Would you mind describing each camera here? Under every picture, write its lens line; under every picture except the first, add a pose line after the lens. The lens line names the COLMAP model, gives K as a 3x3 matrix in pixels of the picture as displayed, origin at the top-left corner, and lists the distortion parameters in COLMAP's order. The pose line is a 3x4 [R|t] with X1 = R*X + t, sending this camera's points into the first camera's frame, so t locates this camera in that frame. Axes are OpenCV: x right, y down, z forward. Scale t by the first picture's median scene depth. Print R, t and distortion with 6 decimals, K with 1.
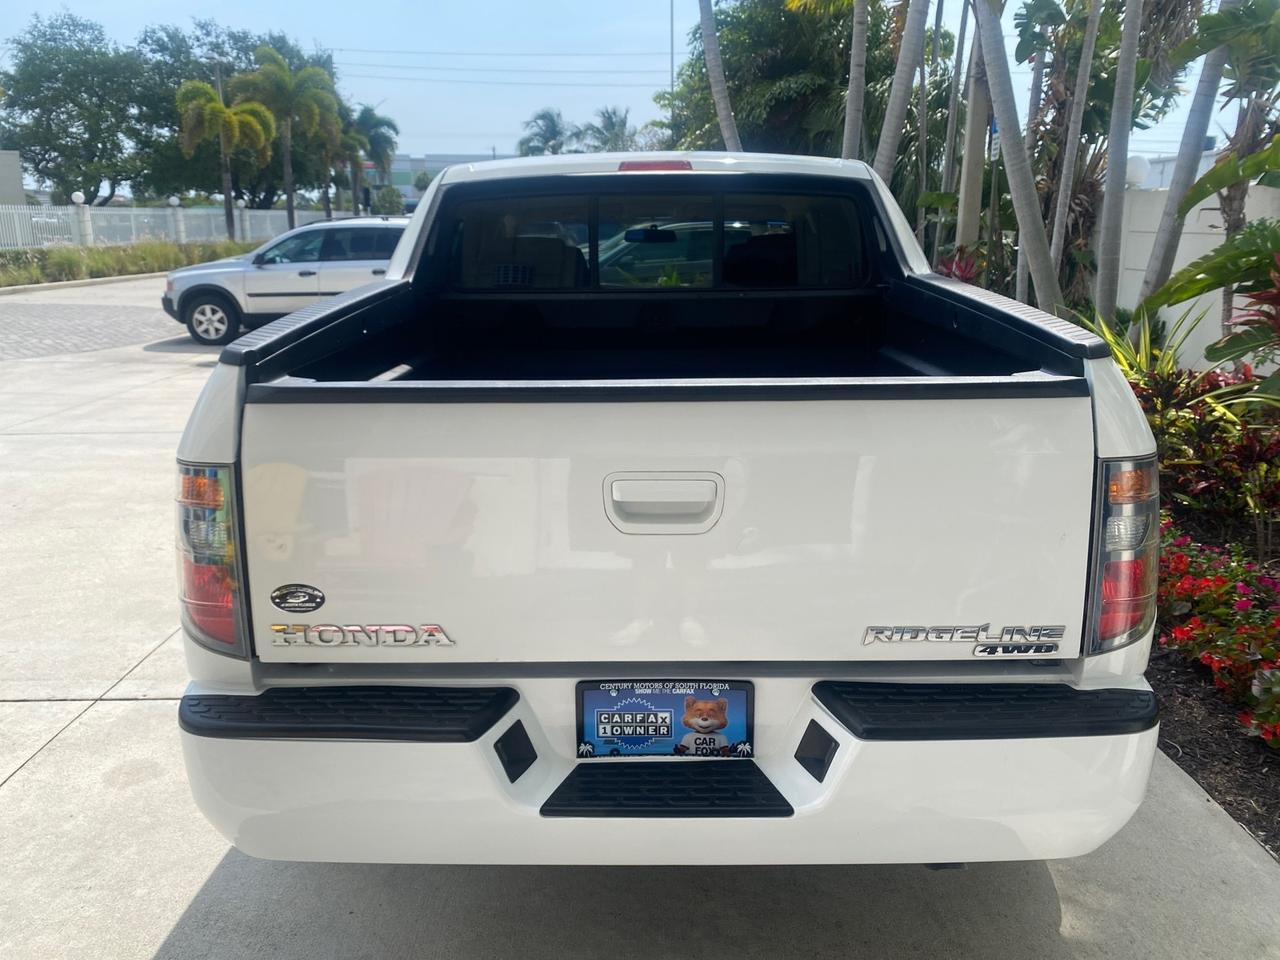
lens RADIAL K [[984.3, 0, 637.7], [0, 984.3, 468.9], [0, 0, 1]] dist [0.005008, -0.000863]
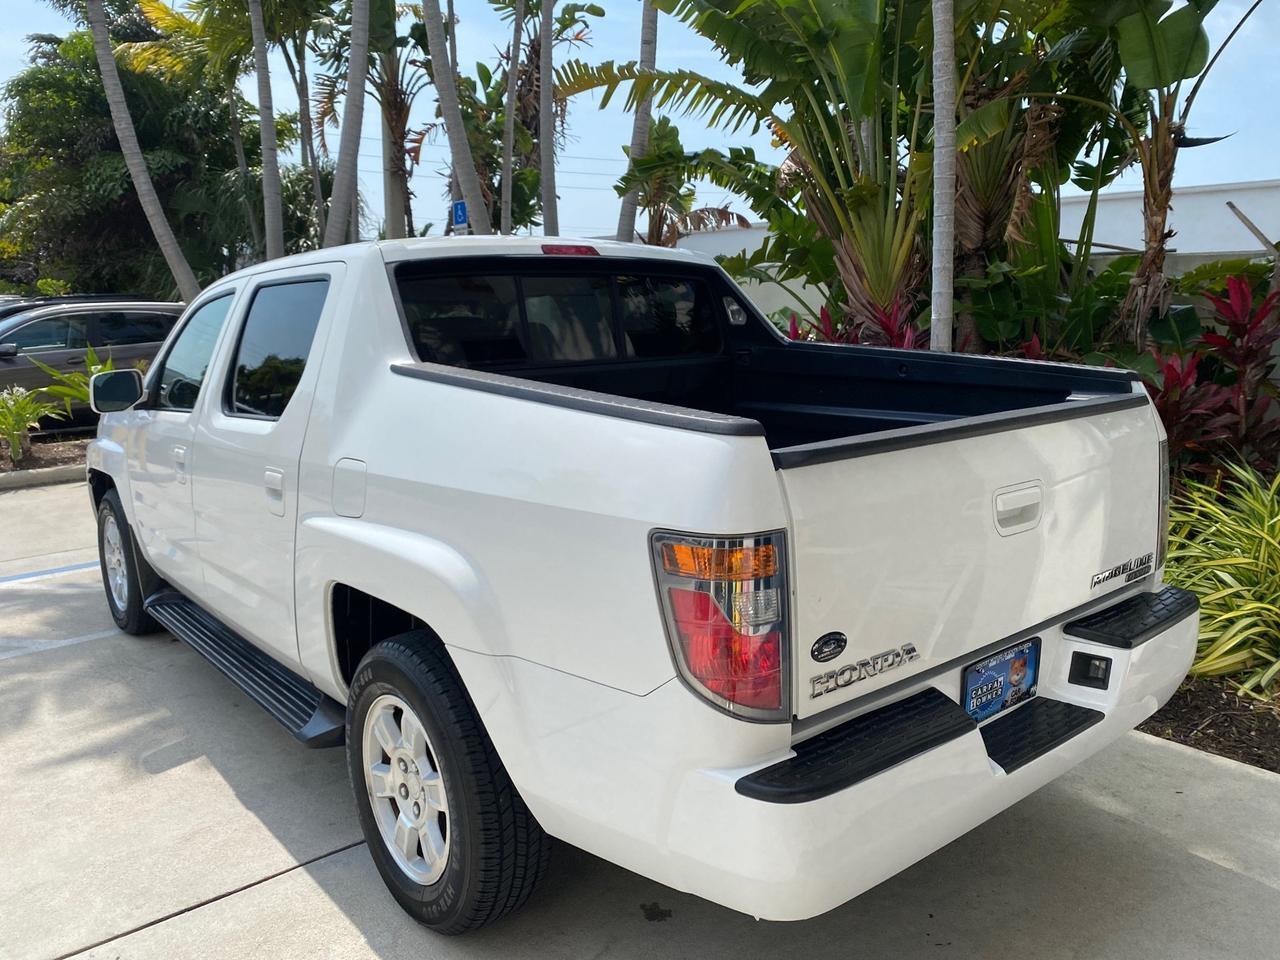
lens RADIAL K [[981.3, 0, 642.6], [0, 981.3, 474.1], [0, 0, 1]] dist [0.006113, 0.001127]
pose [[0.768509, -0.114805, 0.629455, -0.194788], [0.161956, 0.986638, -0.017783, -0.011162], [-0.619003, 0.115611, 0.776833, 0.048244]]
